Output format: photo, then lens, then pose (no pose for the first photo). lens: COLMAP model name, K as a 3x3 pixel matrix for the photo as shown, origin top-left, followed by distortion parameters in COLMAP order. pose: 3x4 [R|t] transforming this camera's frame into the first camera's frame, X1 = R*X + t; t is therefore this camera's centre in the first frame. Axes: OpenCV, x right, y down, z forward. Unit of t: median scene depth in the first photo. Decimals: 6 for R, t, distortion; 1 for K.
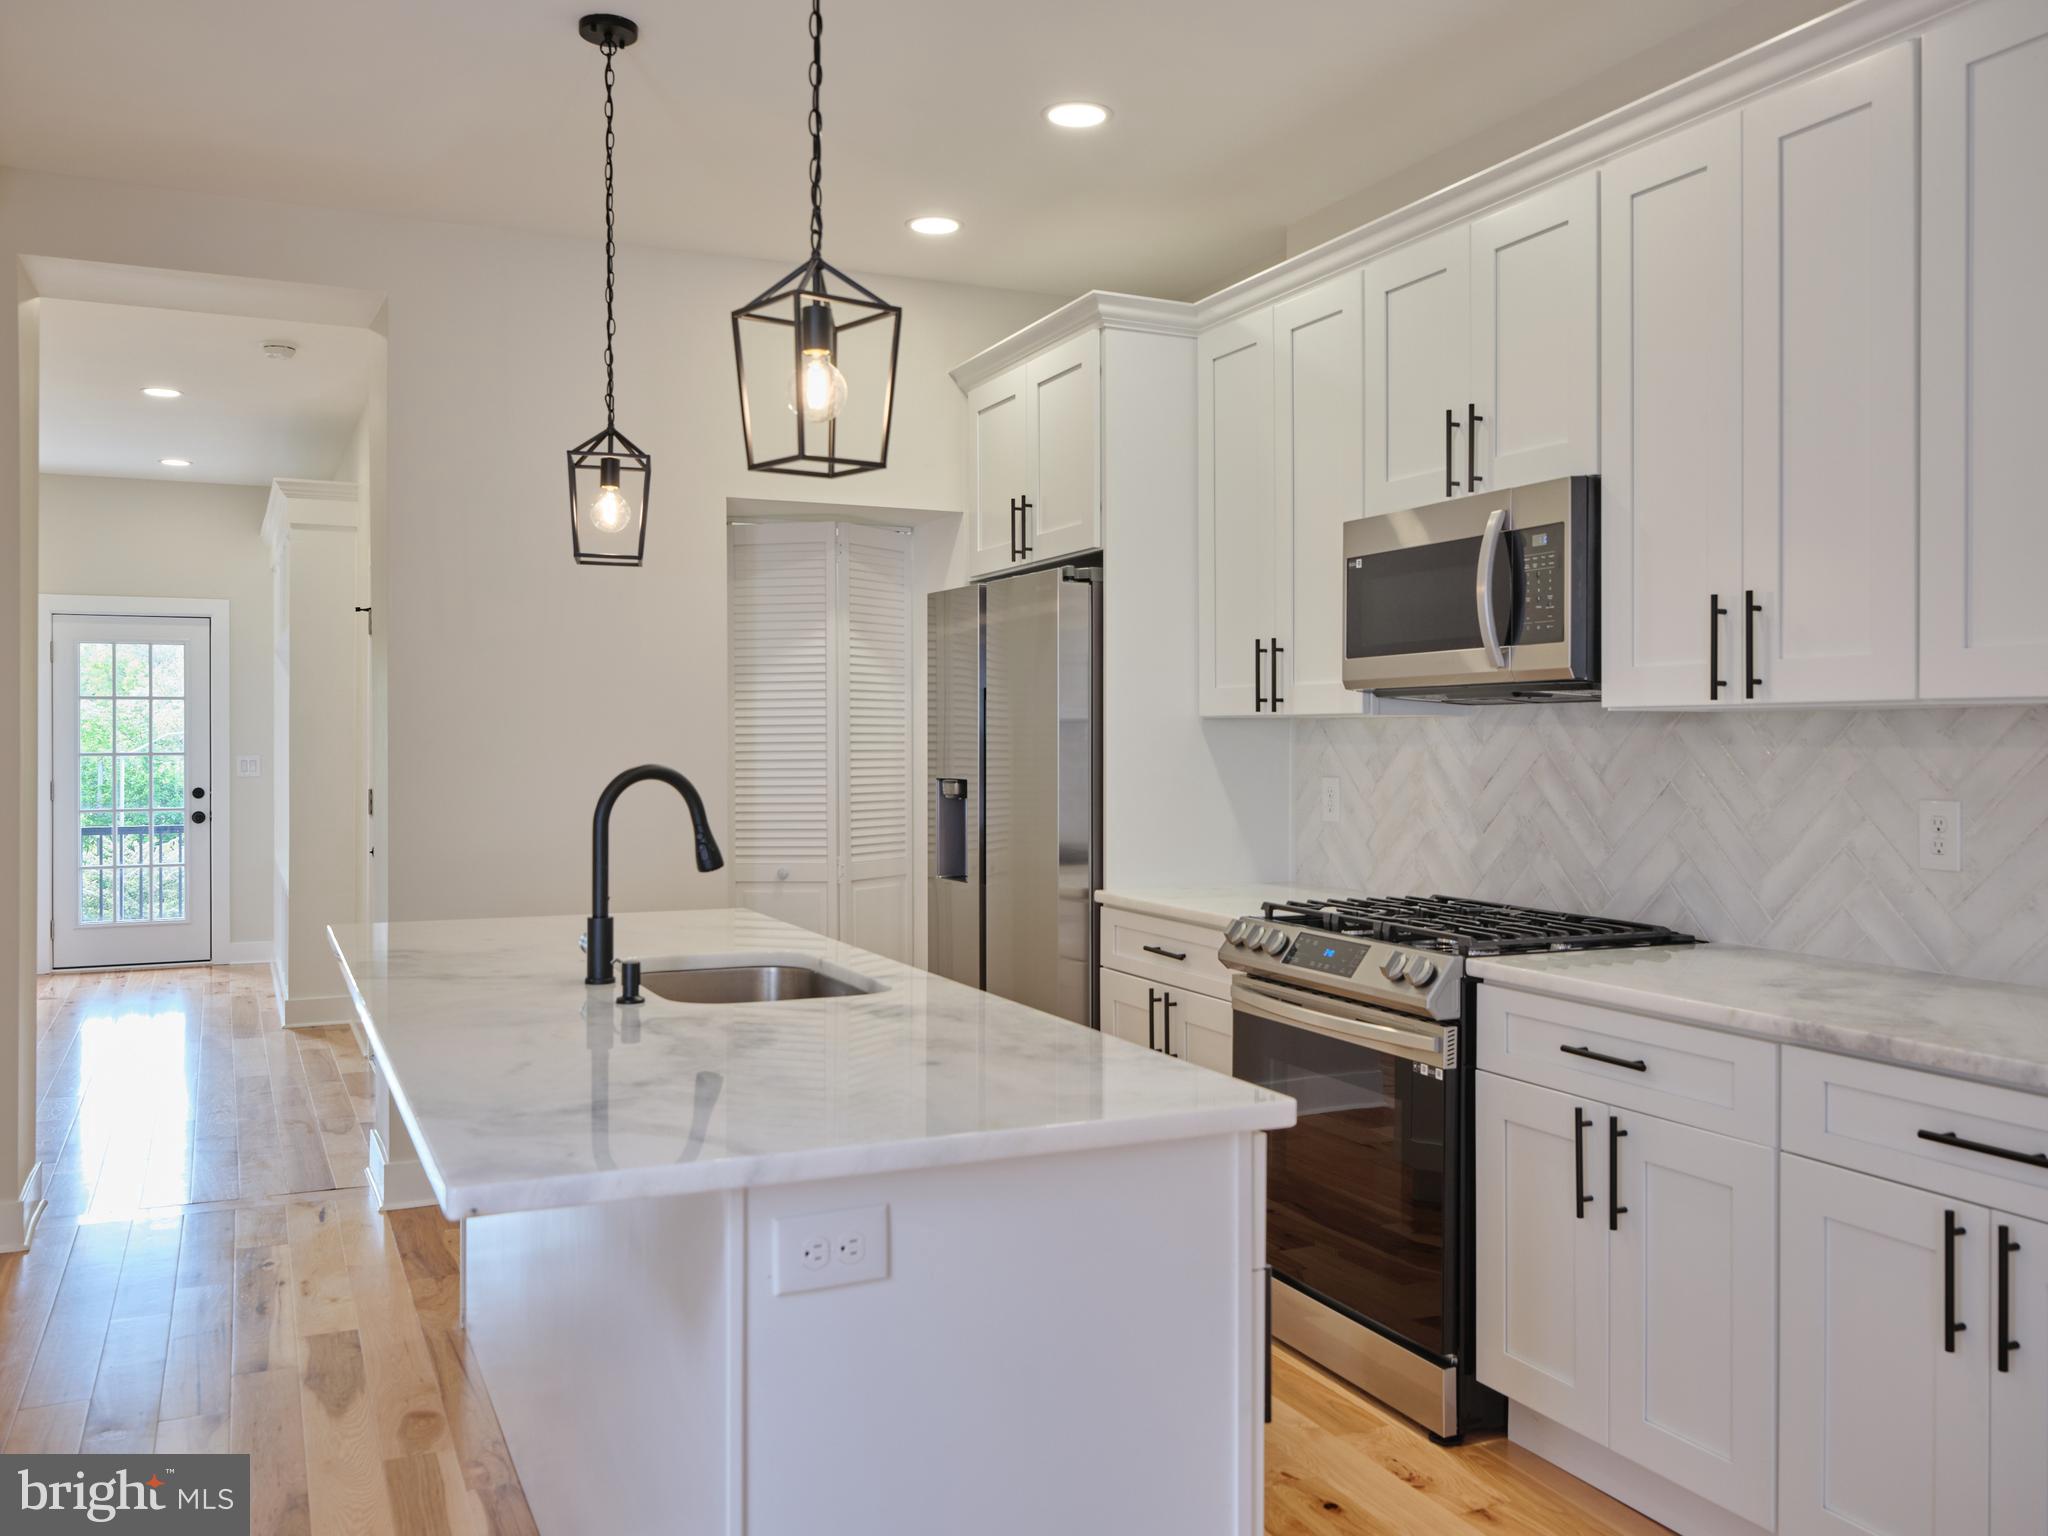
lens RADIAL K [[1660.0, 0, 1024.0], [0, 1660.0, 768.0], [0, 0, 1]] dist [-0.000902, 0.001910]
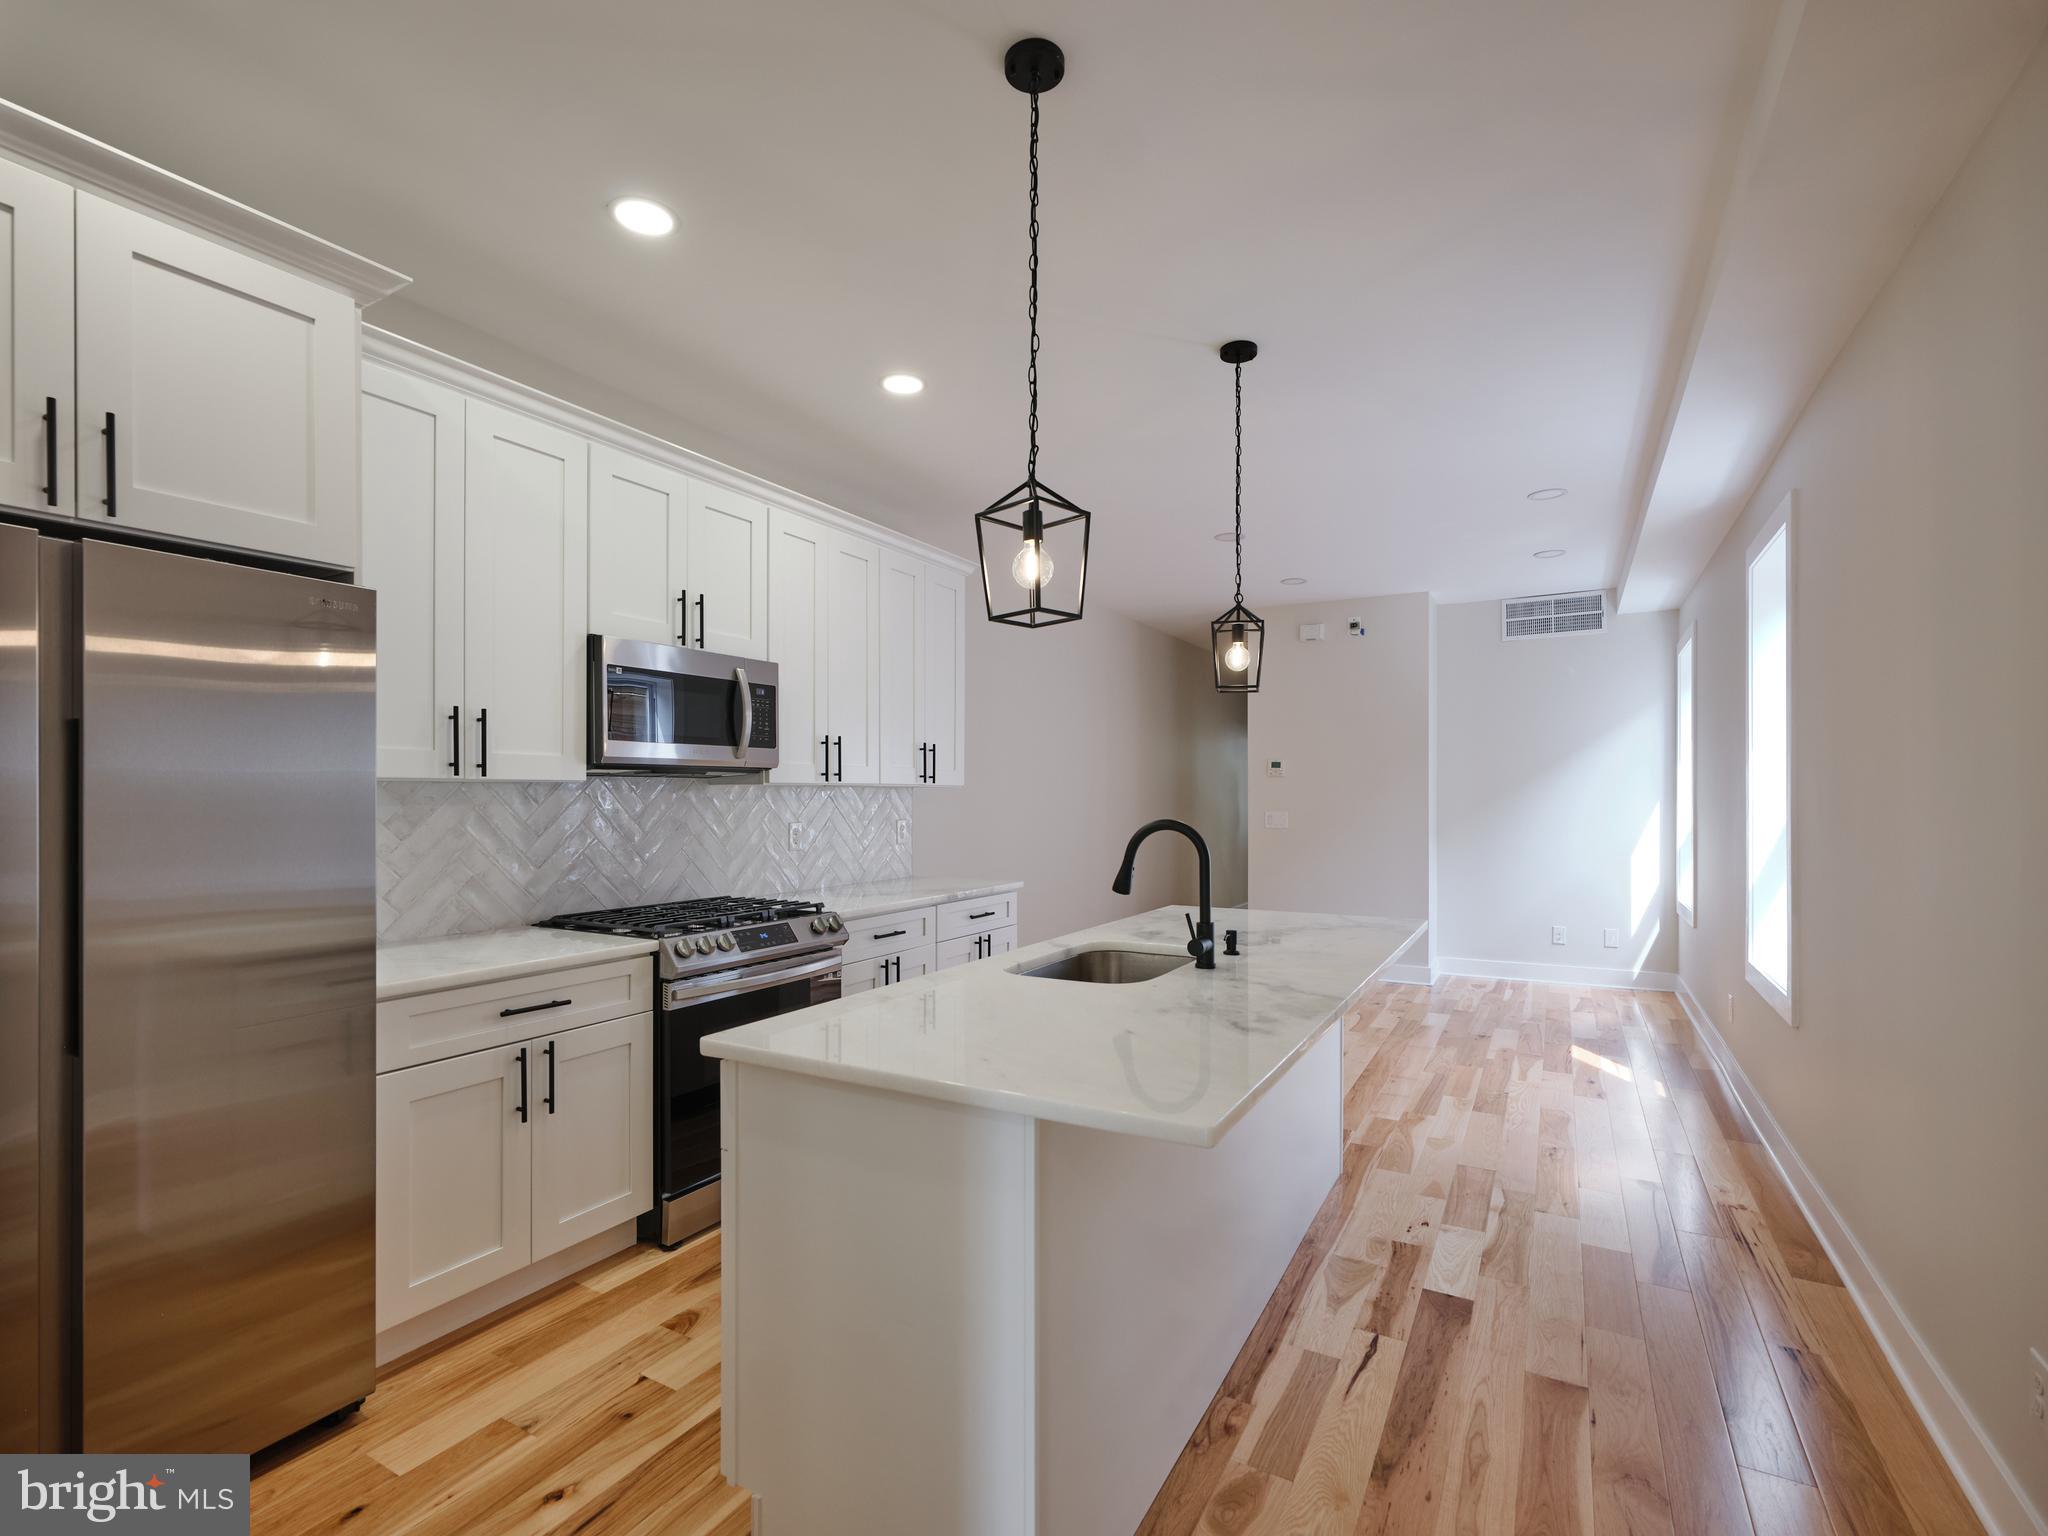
lens RADIAL K [[960.7, 0, 1024.0], [0, 960.7, 768.0], [0, 0, 1]] dist [-0.001035, 0.000076]
pose [[-0.582030, 0.007538, 0.813132, -0.751689], [0.005765, 0.999970, -0.005144, -0.046754], [-0.813147, 0.001693, -0.582056, 1.415815]]
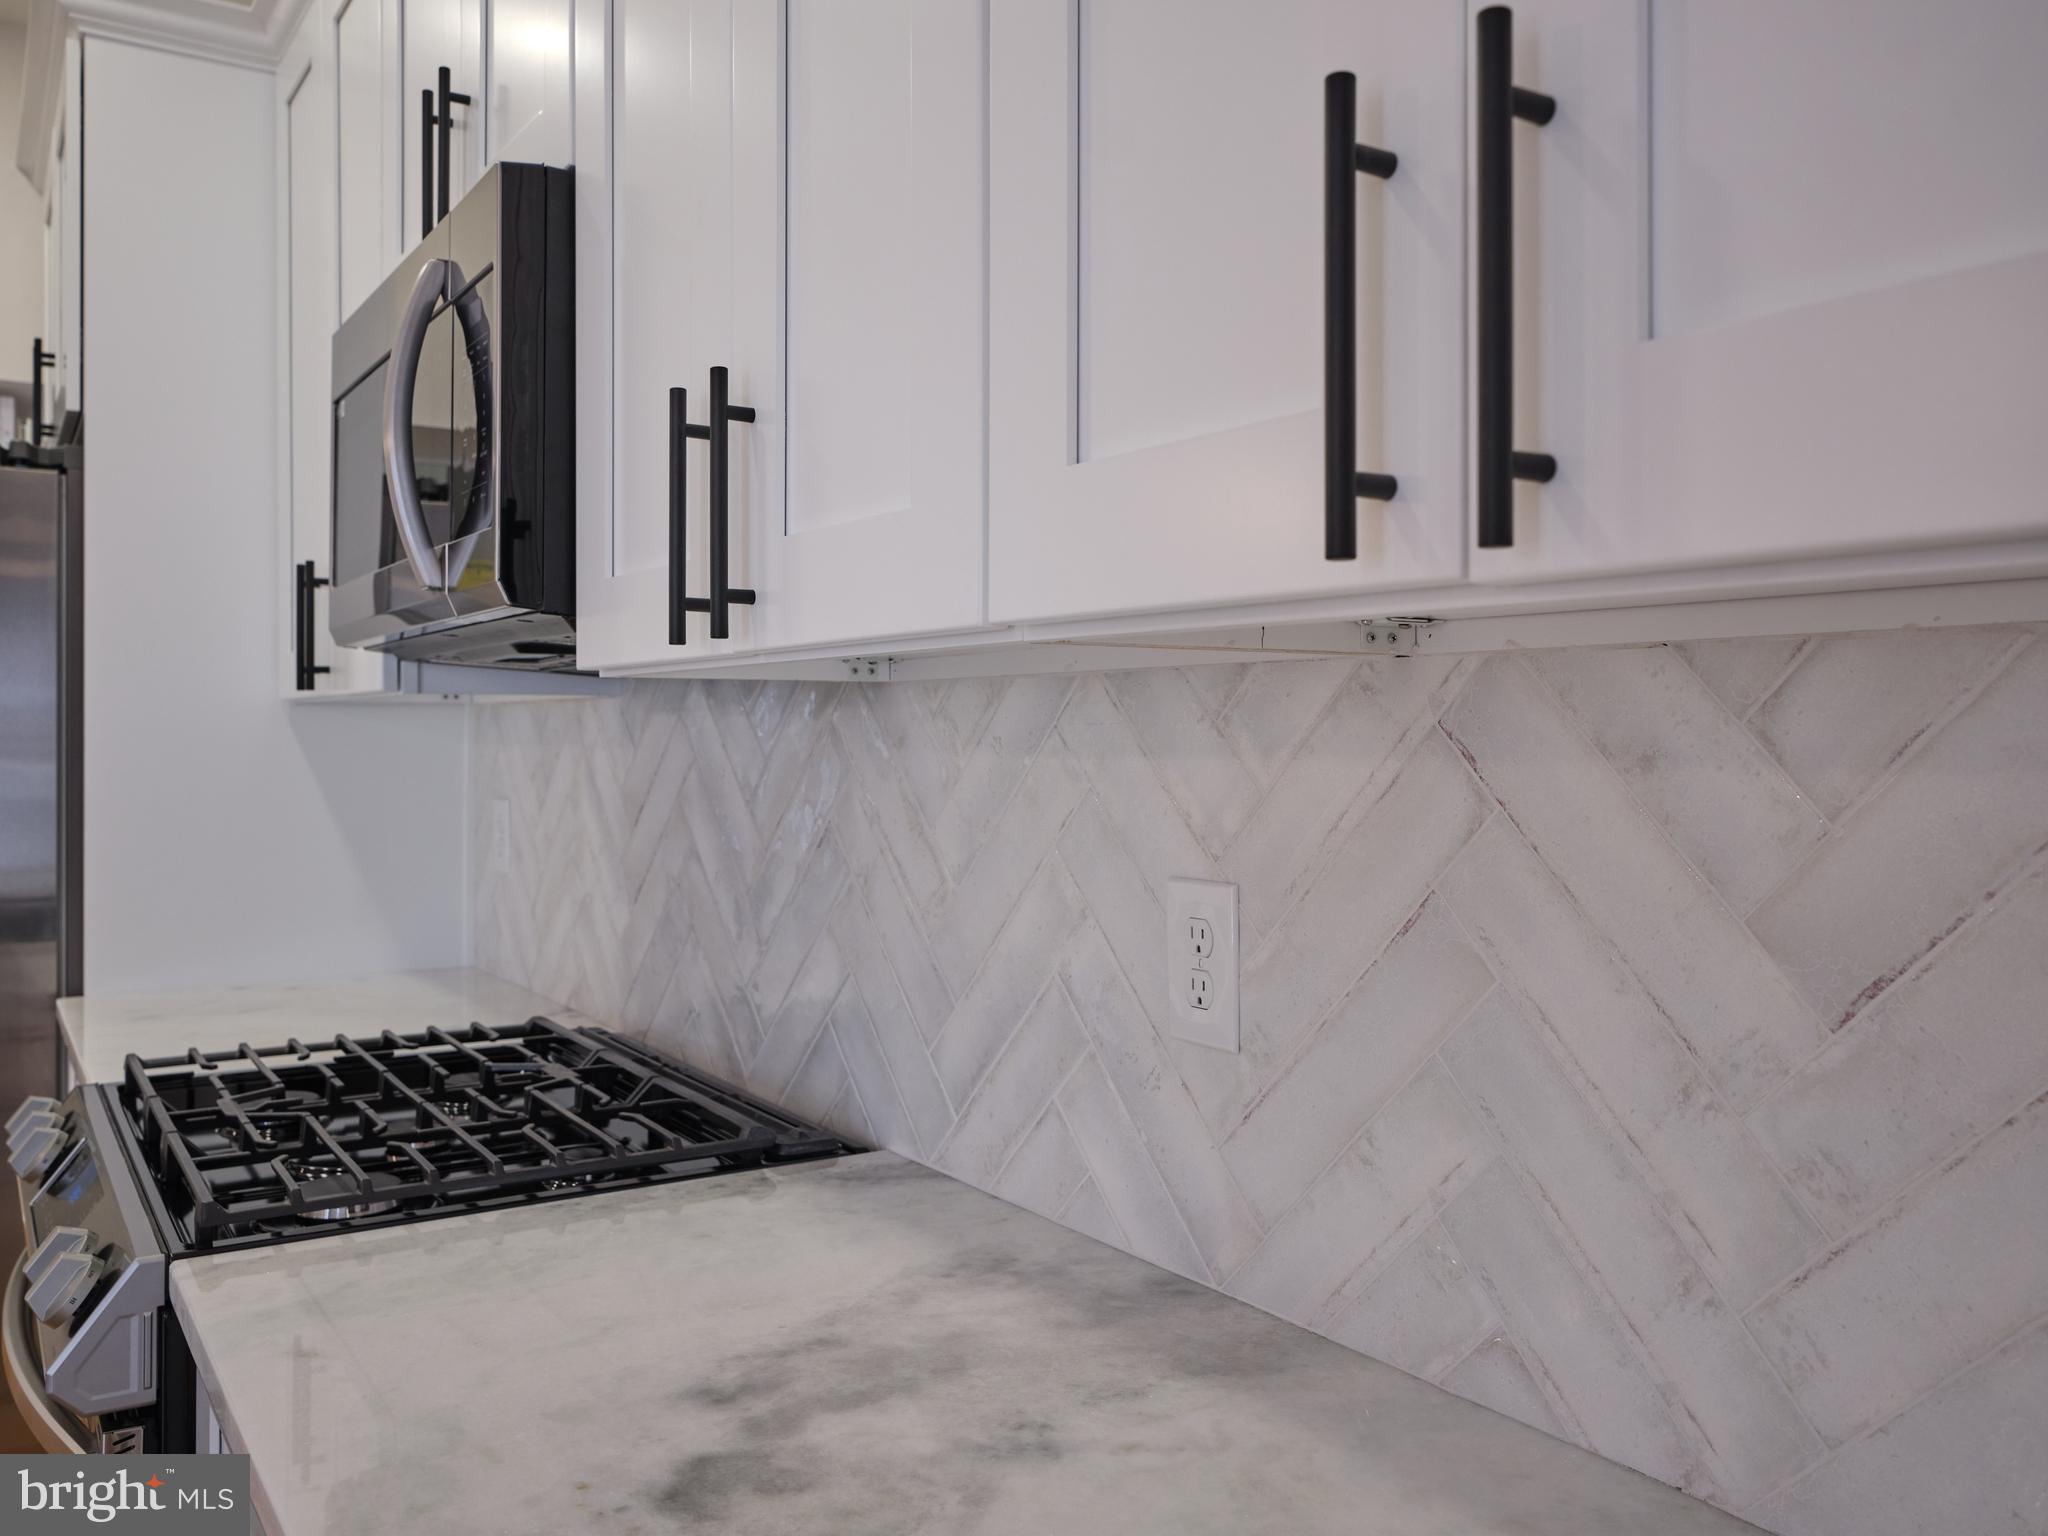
lens RADIAL K [[1622.1, 0, 1024.0], [0, 1622.1, 768.0], [0, 0, 1]] dist [0.002303, -0.001319]
pose [[0.986911, -0.003916, 0.161216, 0.397421], [0.003554, 0.999990, 0.002531, -0.009799], [-0.161224, -0.001925, 0.986916, 0.538716]]
